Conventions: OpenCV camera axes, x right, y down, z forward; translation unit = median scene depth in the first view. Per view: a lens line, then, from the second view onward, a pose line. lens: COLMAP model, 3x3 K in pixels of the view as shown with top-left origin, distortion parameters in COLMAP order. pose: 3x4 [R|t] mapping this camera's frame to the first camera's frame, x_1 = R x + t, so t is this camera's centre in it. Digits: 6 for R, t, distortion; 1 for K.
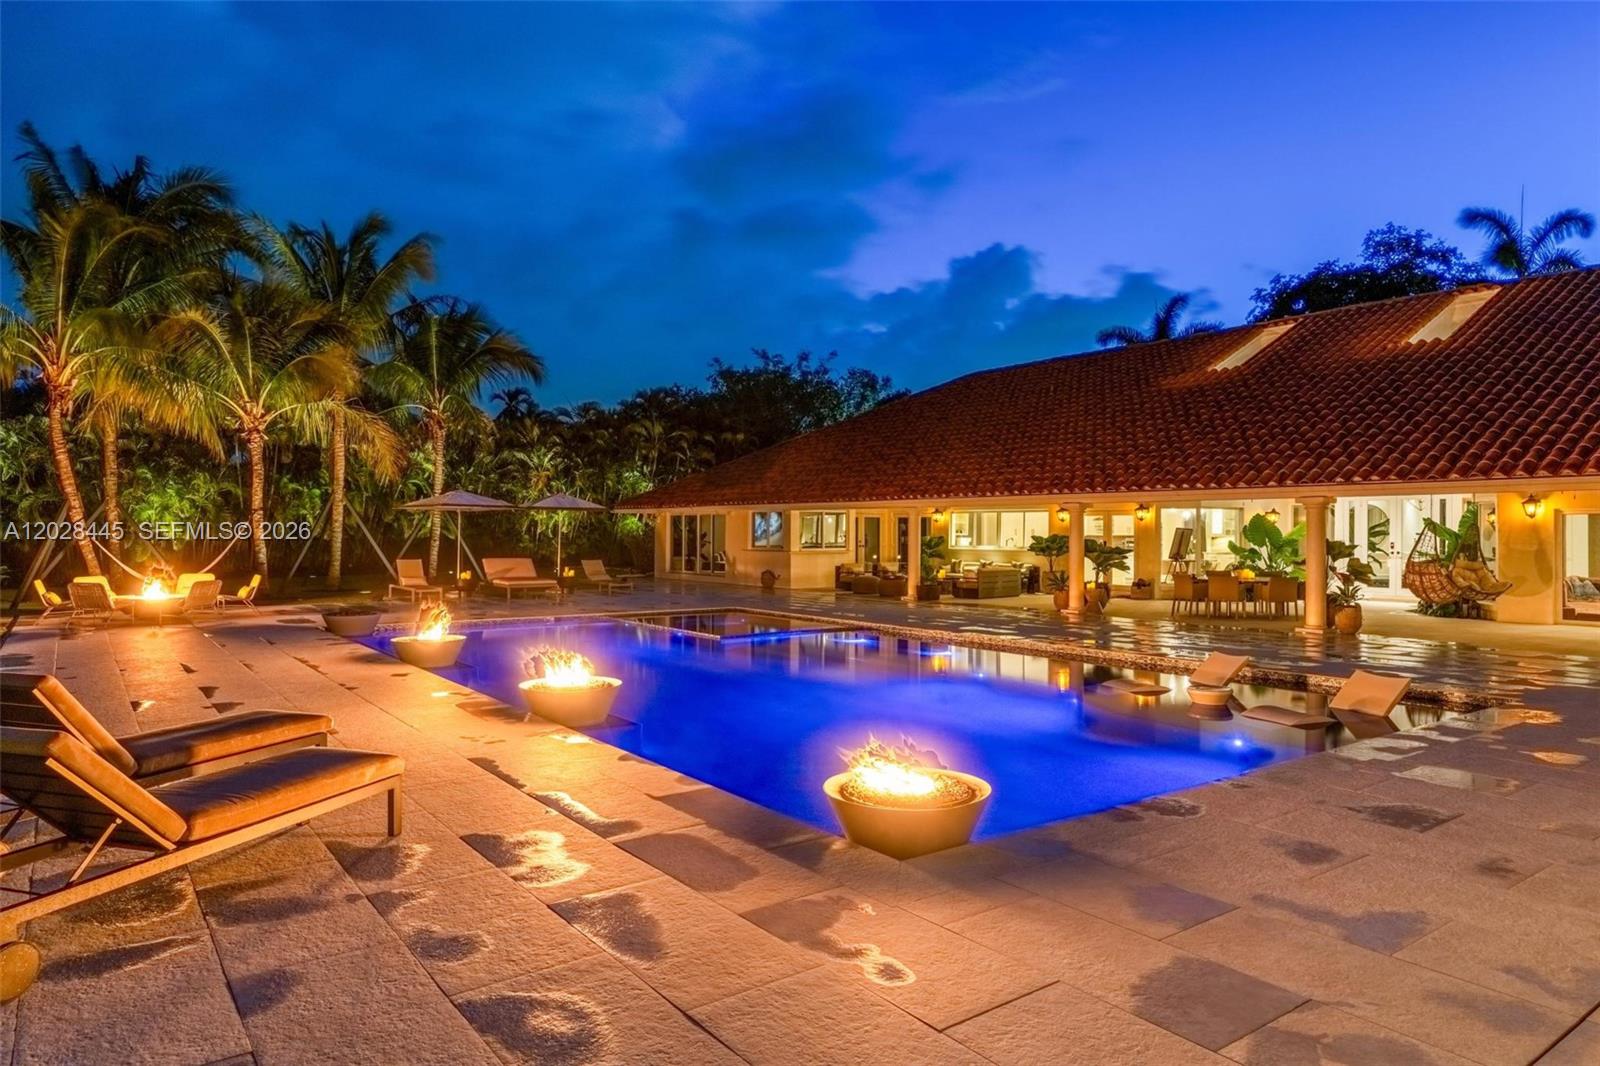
lens RADIAL K [[1007.2, 0, 801.4], [0, 1007.2, 535.4], [0, 0, 1]] dist [0.003248, -0.002588]
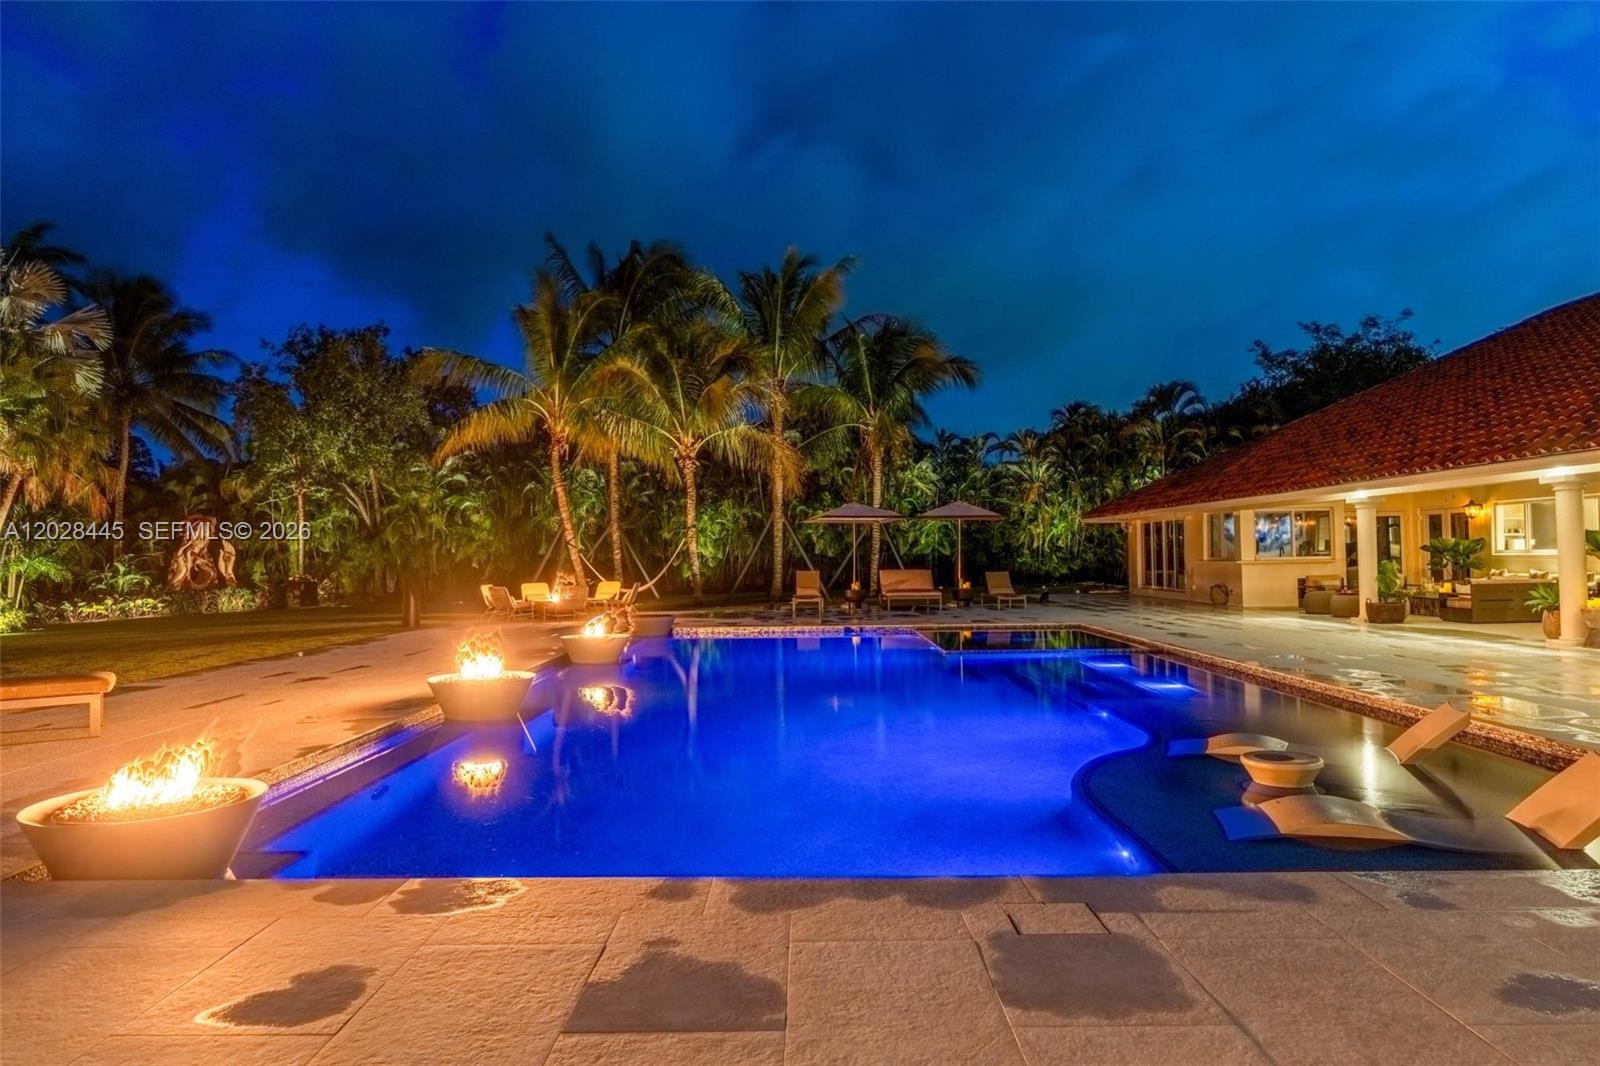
lens RADIAL K [[1019.3, 0, 796.2], [0, 1019.3, 532.7], [0, 0, 1]] dist [-0.007867, 0.000037]
pose [[0.789897, -0.028600, -0.612573, 0.198090], [0.012118, 0.999445, -0.031037, 0.013572], [0.613120, 0.017093, 0.789805, 0.128724]]
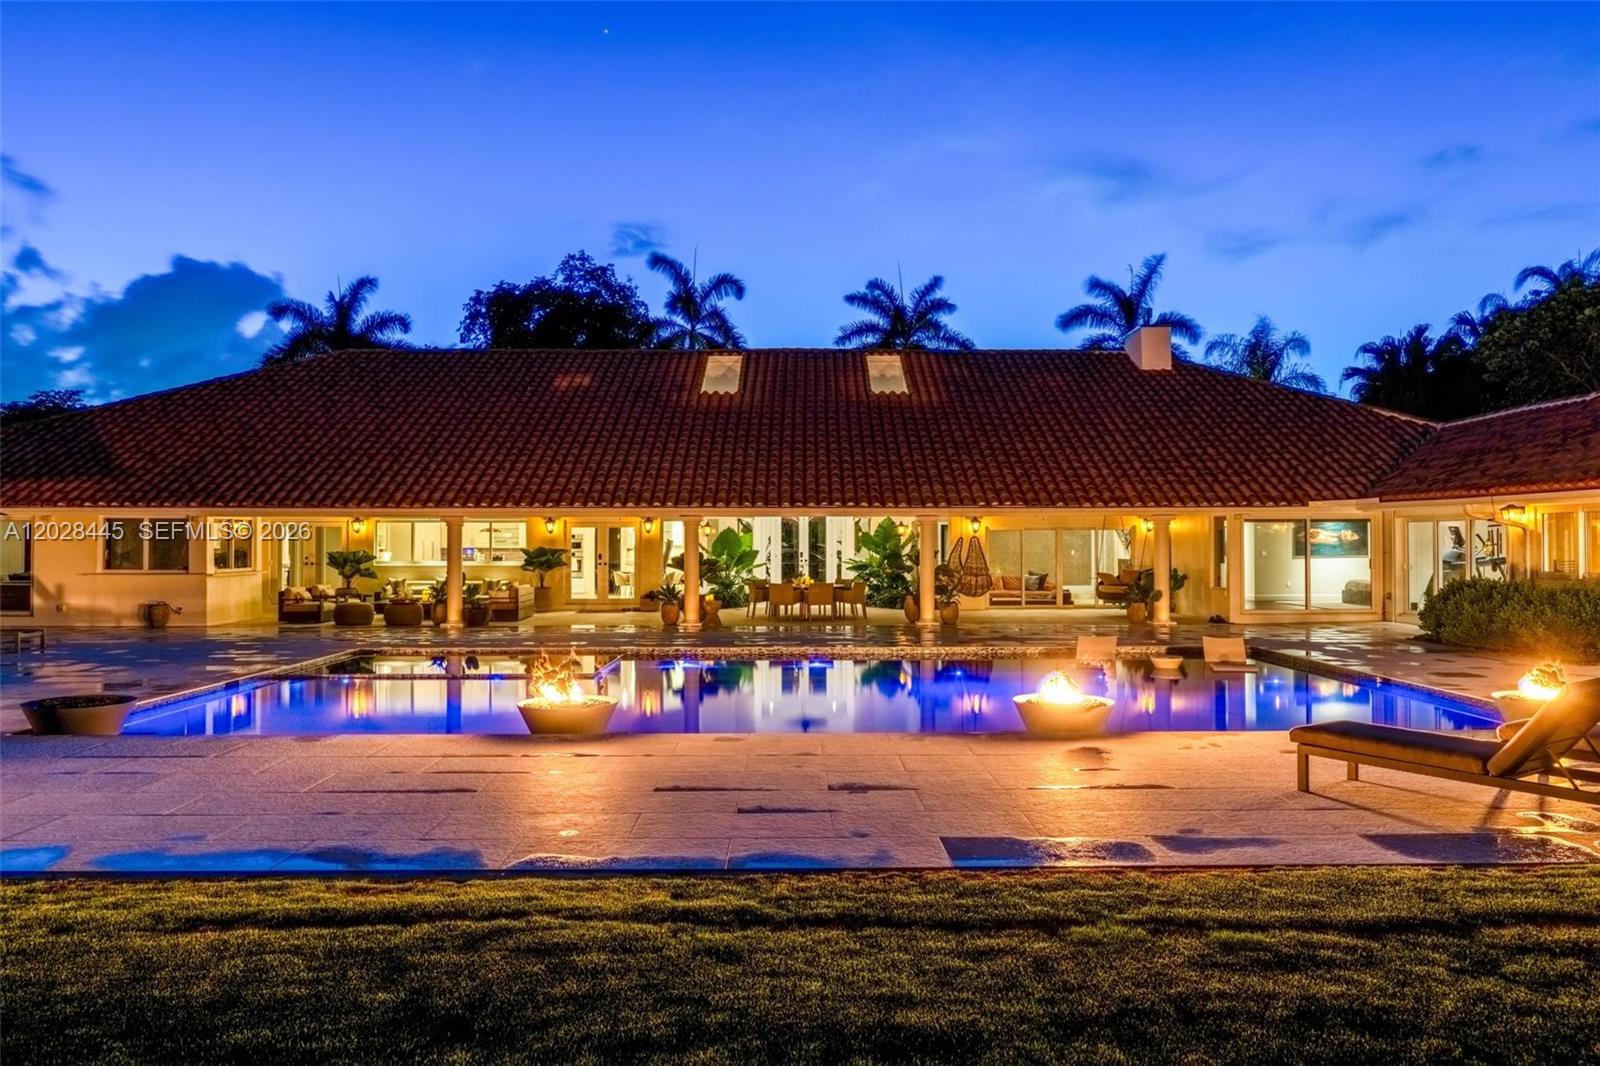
lens RADIAL K [[1145.0, 0, 798.2], [0, 1145.0, 532.5], [0, 0, 1]] dist [0.006847, 0.000601]
pose [[0.592368, 0.002052, 0.805665, -0.399301], [0.006751, 0.999949, -0.007511, -0.004431], [-0.805639, 0.009889, 0.592324, 0.168978]]
